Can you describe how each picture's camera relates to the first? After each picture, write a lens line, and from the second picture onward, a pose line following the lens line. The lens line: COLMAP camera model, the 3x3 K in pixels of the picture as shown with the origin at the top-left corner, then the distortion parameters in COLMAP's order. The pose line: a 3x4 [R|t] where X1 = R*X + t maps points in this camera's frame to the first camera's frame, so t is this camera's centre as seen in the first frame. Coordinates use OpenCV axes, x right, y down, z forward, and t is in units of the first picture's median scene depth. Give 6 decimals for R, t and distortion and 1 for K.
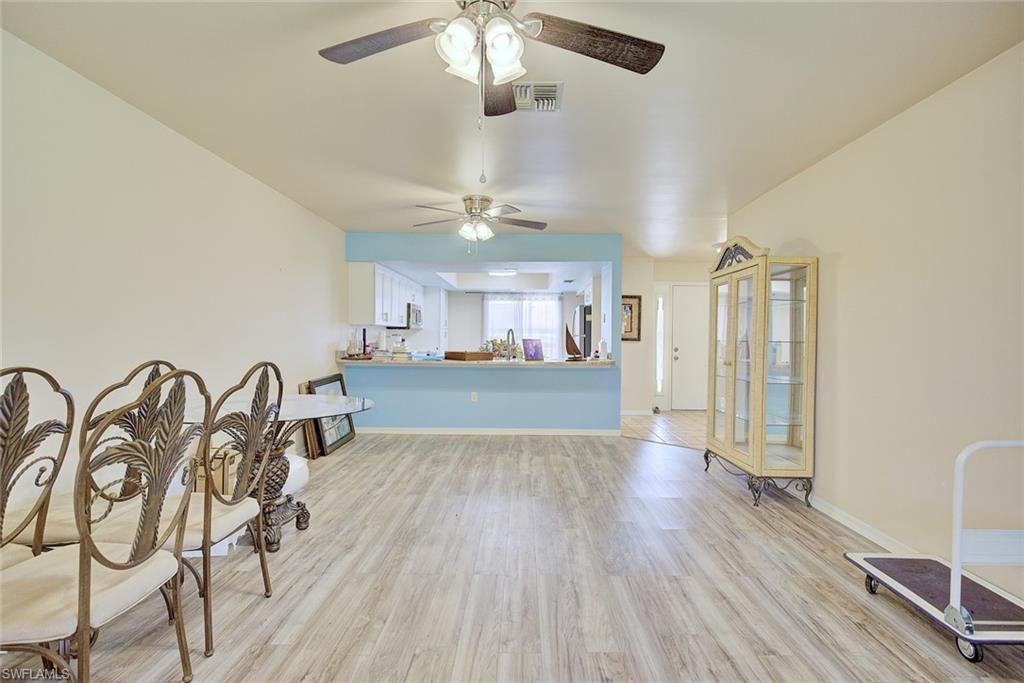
lens RADIAL K [[493.1, 0, 516.0], [0, 493.1, 345.5], [0, 0, 1]] dist [0.000744, -0.001066]
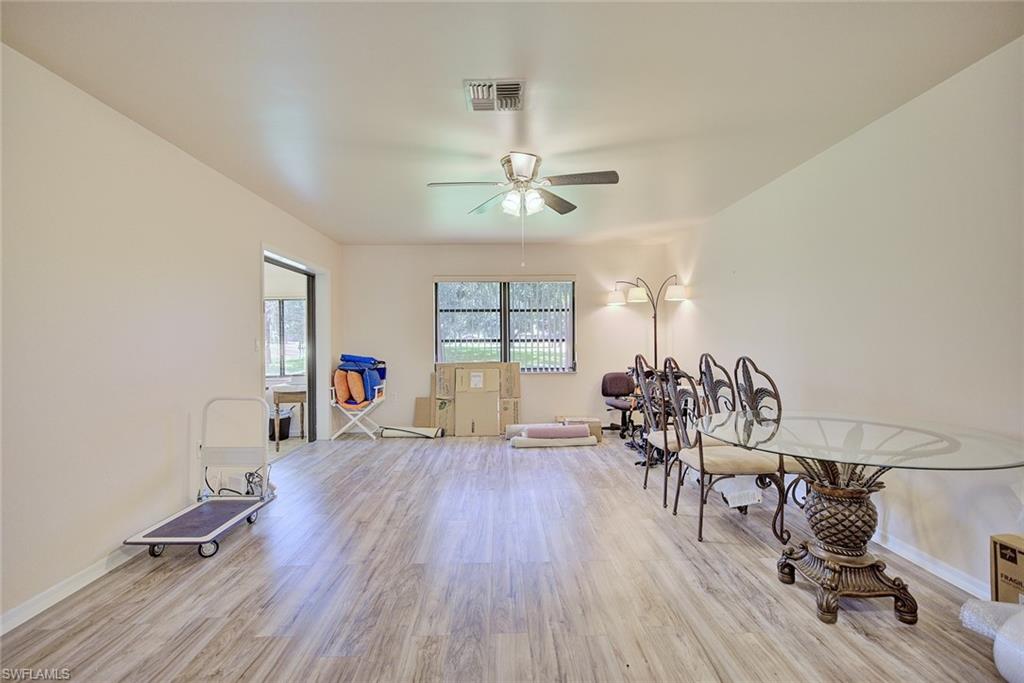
lens RADIAL K [[470.1, 0, 509.1], [0, 470.1, 344.3], [0, 0, 1]] dist [0.000517, -0.001116]
pose [[-0.999447, 0.000789, -0.033234, 0.022749], [-0.000049, 0.999683, 0.025186, -0.021258], [0.033244, 0.025174, -0.999130, 1.224419]]
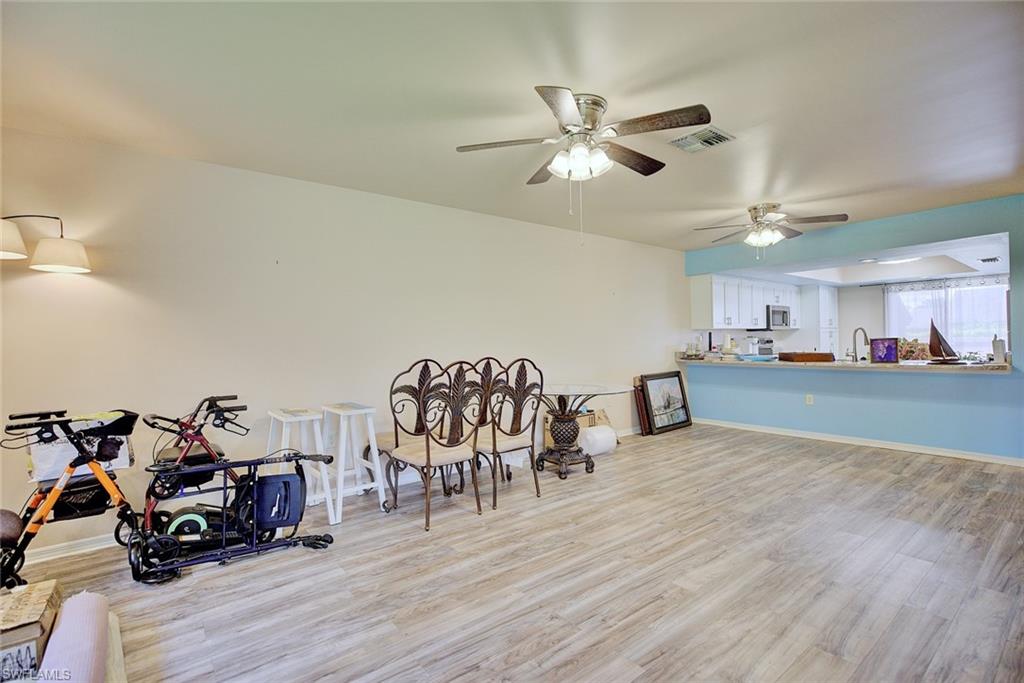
lens RADIAL K [[470.1, 0, 515.5], [0, 470.1, 349.3], [0, 0, 1]] dist [0.000517, -0.001116]
pose [[0.632743, -0.006108, -0.774338, 0.391934], [0.009853, 0.999951, 0.000163, -0.000010], [0.774299, -0.007733, 0.632772, -0.046639]]
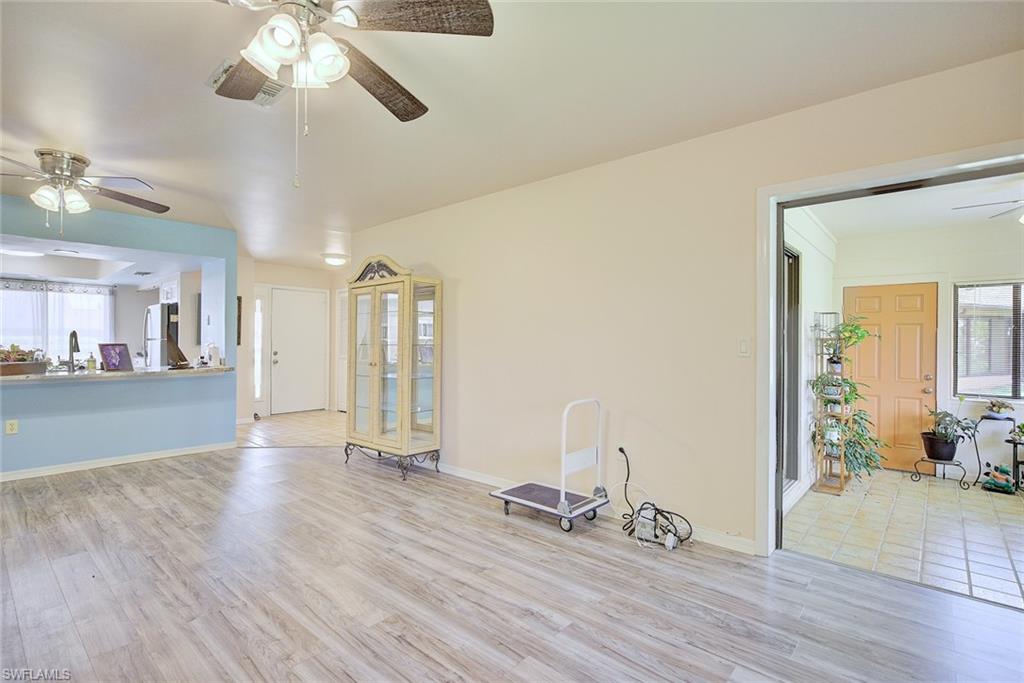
lens RADIAL K [[493.1, 0, 502.8], [0, 493.1, 341.3], [0, 0, 1]] dist [0.000744, -0.001066]
pose [[0.660840, -0.005353, 0.750508, -0.221240], [0.016208, 0.999843, -0.007141, -0.001935], [-0.750352, 0.016883, 0.660823, 0.016703]]
